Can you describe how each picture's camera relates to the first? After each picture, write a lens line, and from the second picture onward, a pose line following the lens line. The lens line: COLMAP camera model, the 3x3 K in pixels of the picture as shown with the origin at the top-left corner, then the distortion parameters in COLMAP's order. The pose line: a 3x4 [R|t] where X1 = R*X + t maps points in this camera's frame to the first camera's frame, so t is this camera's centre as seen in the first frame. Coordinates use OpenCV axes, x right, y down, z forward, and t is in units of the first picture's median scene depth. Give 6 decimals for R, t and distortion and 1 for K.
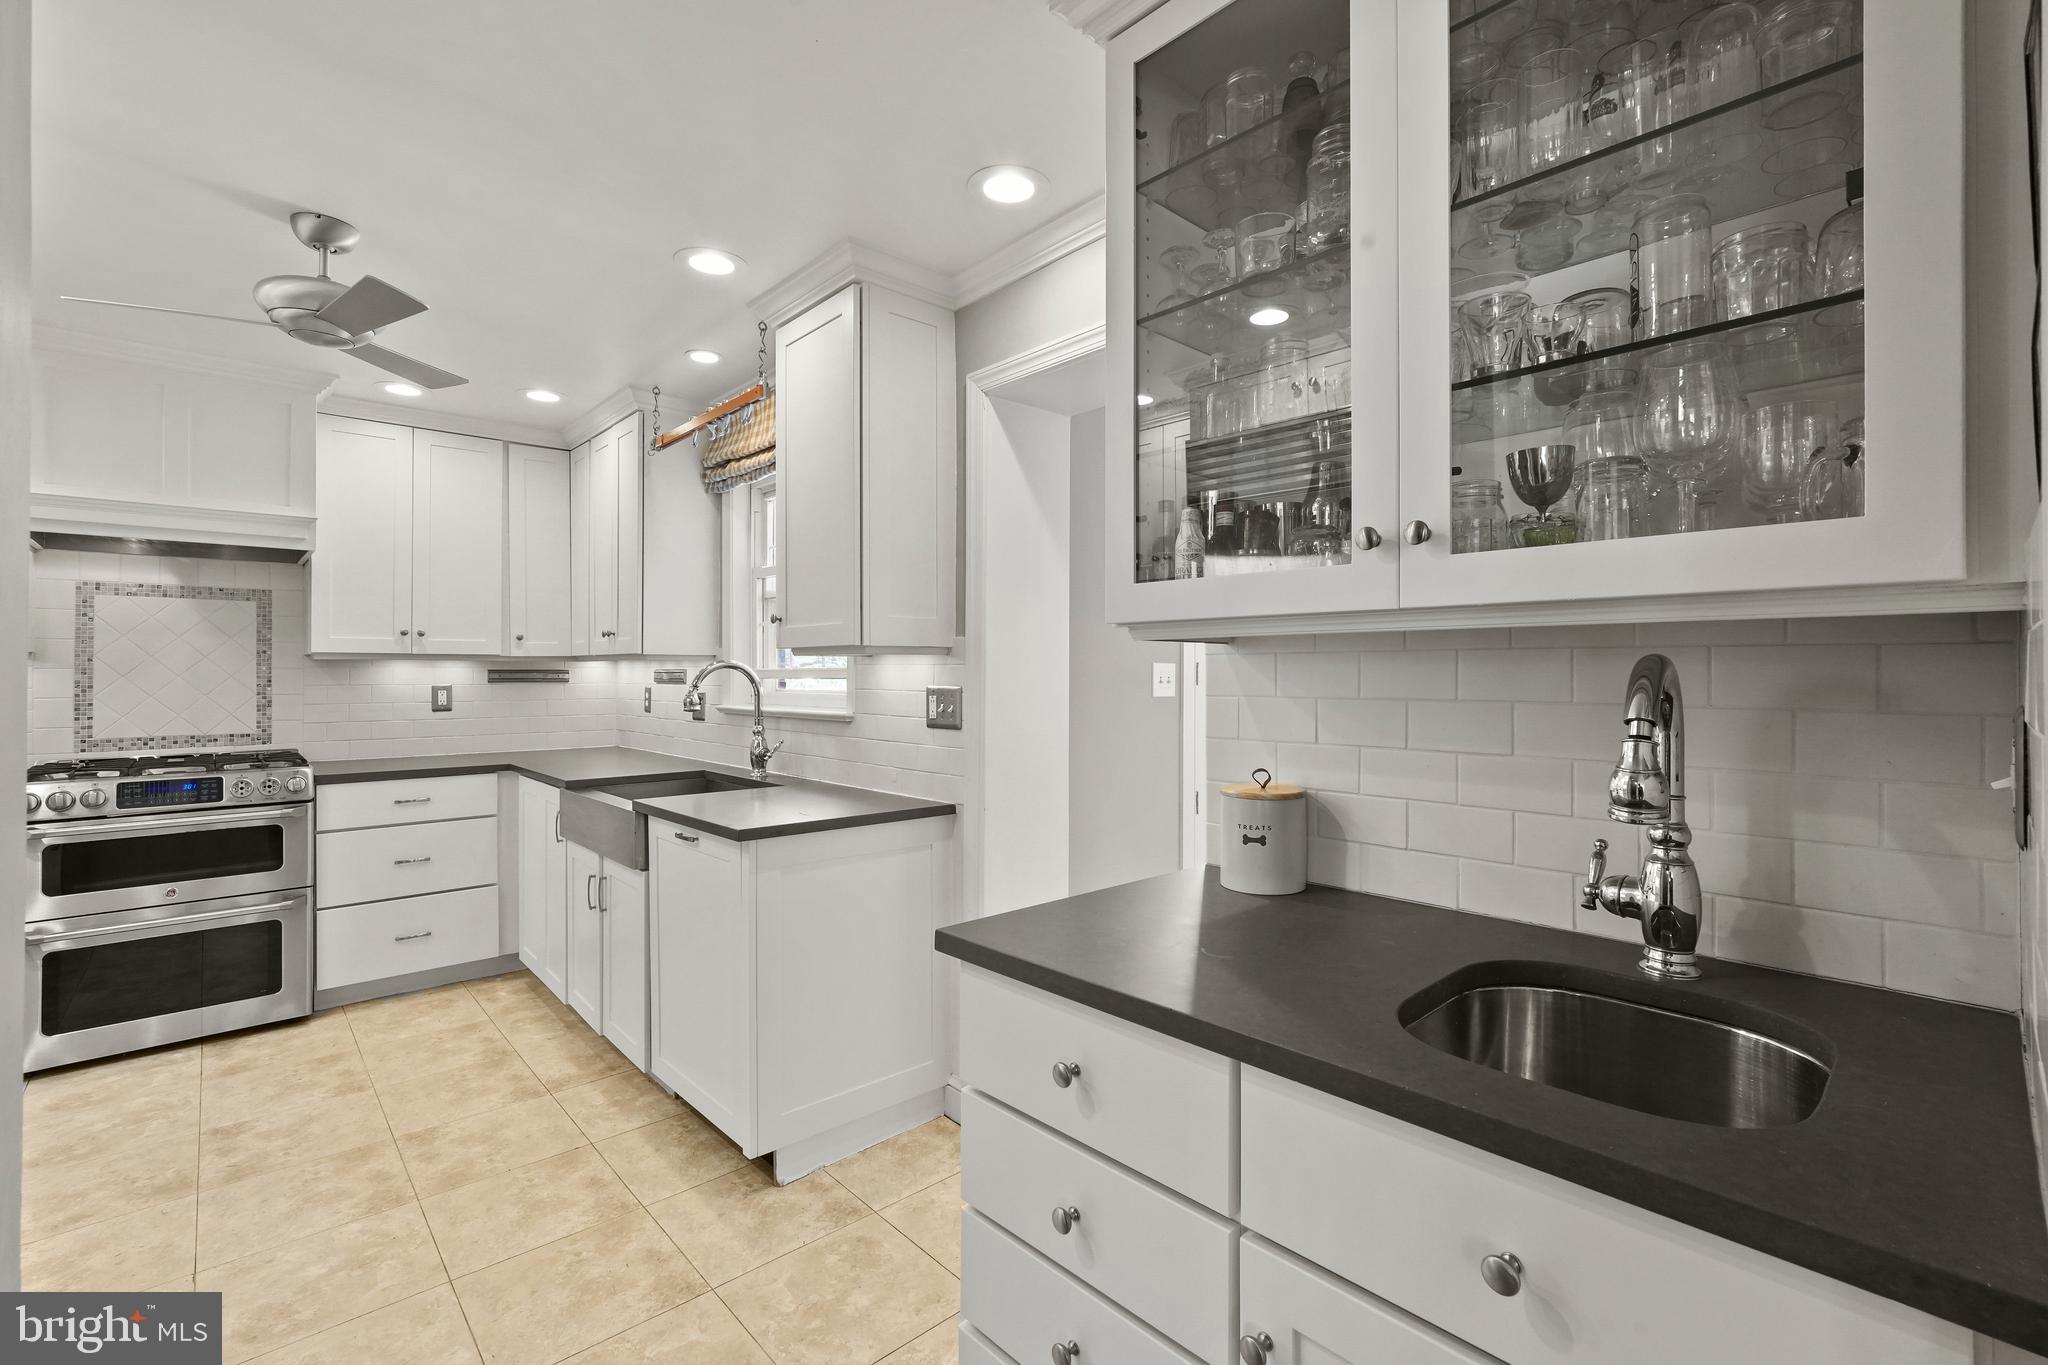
lens RADIAL K [[895.3, 0, 1030.9], [0, 895.3, 667.3], [0, 0, 1]] dist [-0.017390, 0.005439]
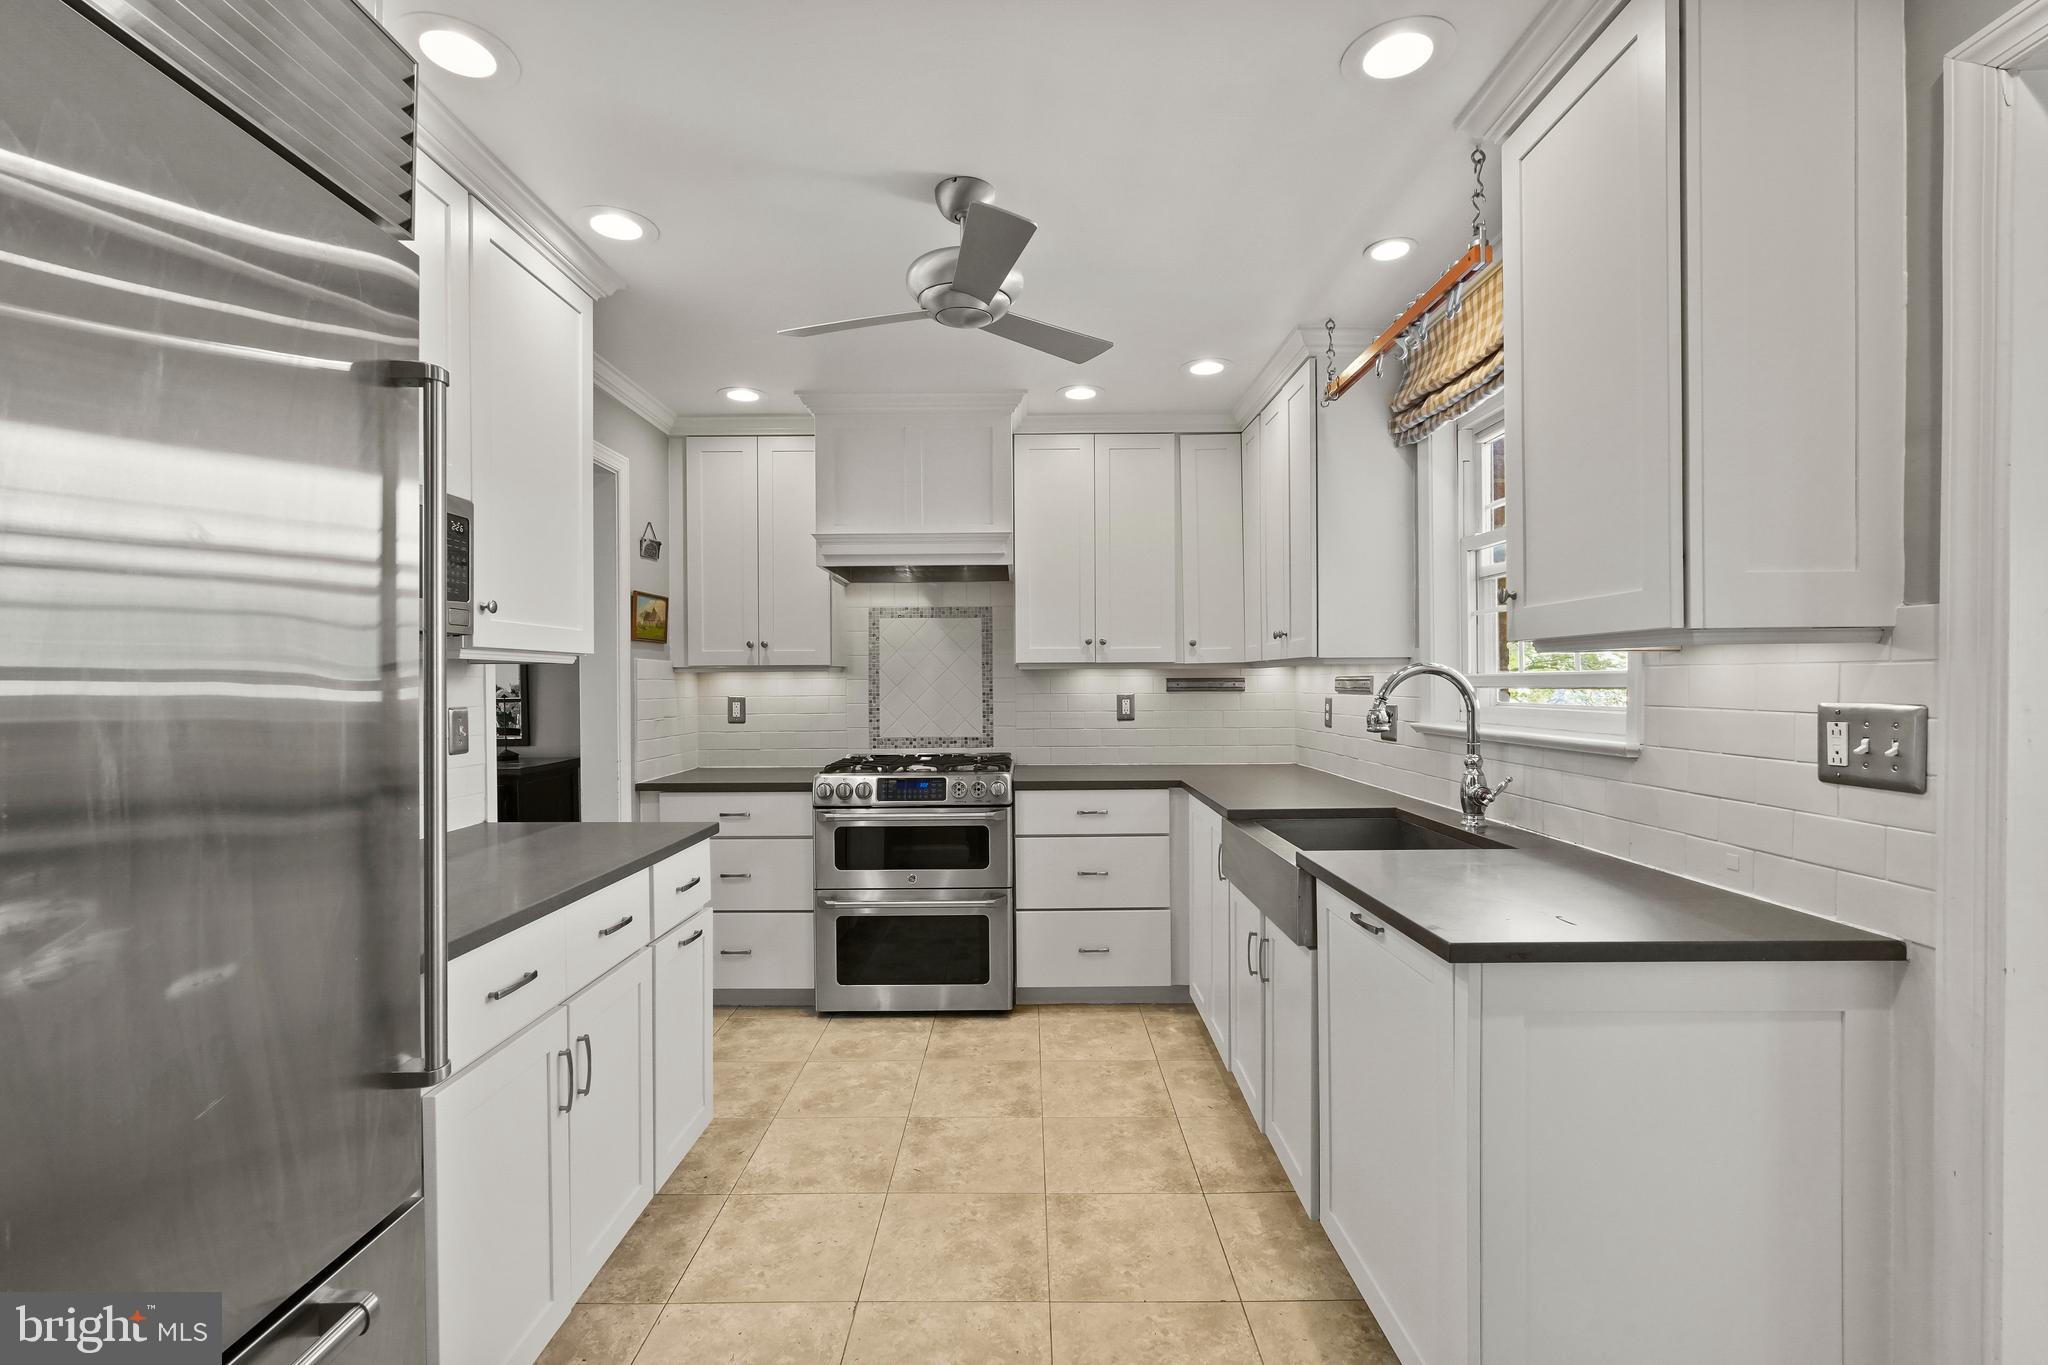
lens RADIAL K [[895.3, 0, 1027.4], [0, 895.3, 691.7], [0, 0, 1]] dist [-0.017390, 0.005439]
pose [[0.735805, 0.003028, -0.677186, -0.092669], [0.010106, 0.999830, 0.015452, 0.001459], [0.677118, -0.018213, 0.735649, 0.260624]]
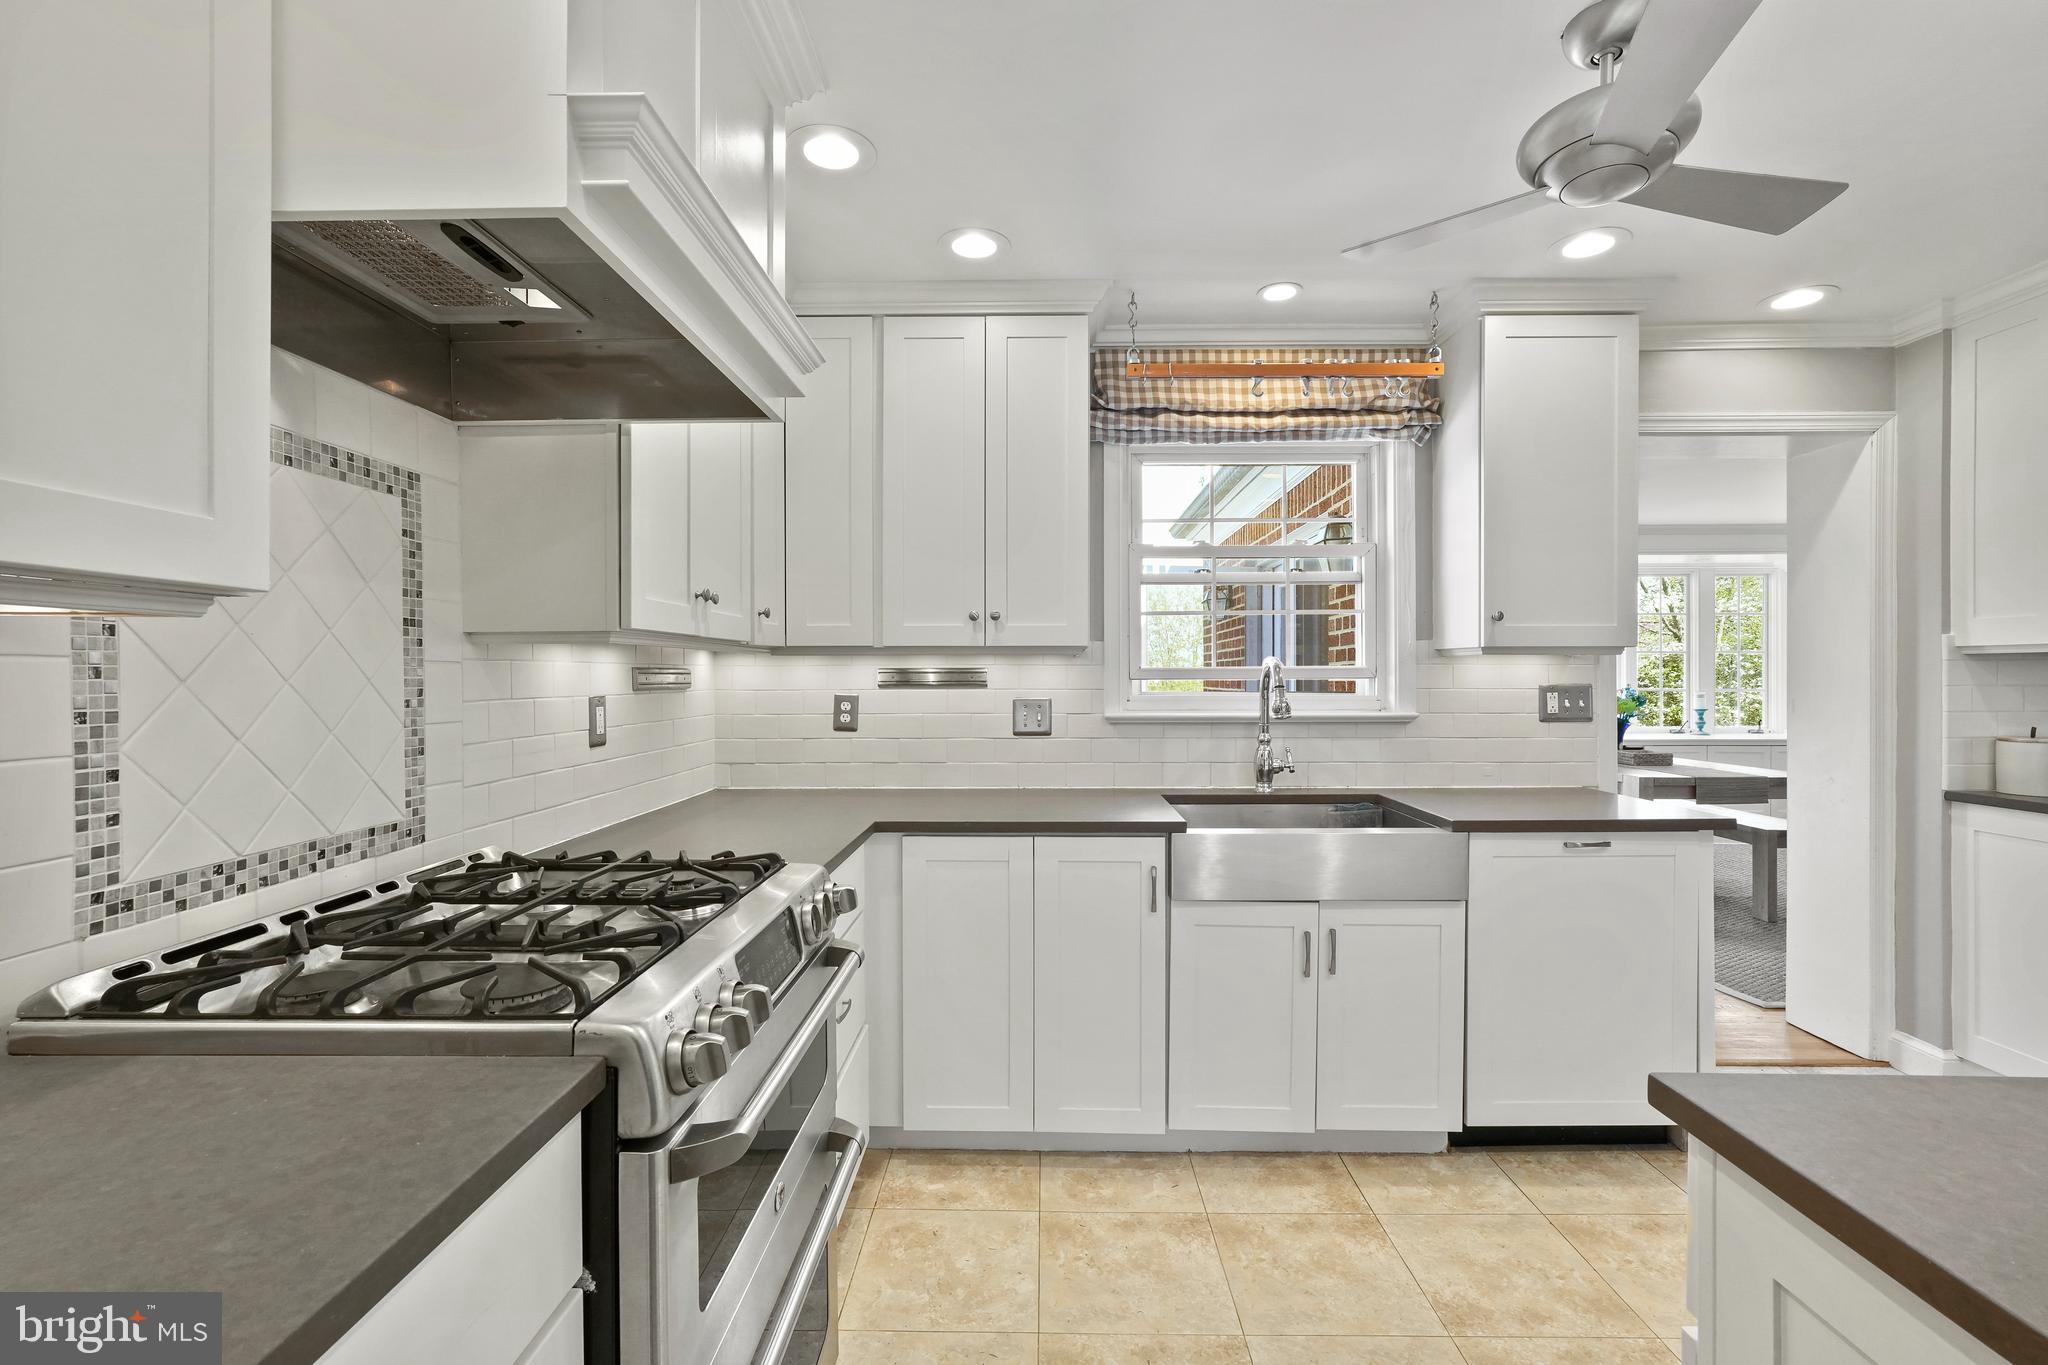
lens RADIAL K [[895.3, 0, 1015.0], [0, 895.3, 684.8], [0, 0, 1]] dist [-0.017390, 0.005439]
pose [[0.696712, -0.009712, 0.717286, -1.168199], [-0.001471, 0.999887, 0.014967, 0.006143], [-0.717350, -0.011483, 0.696619, 0.615162]]
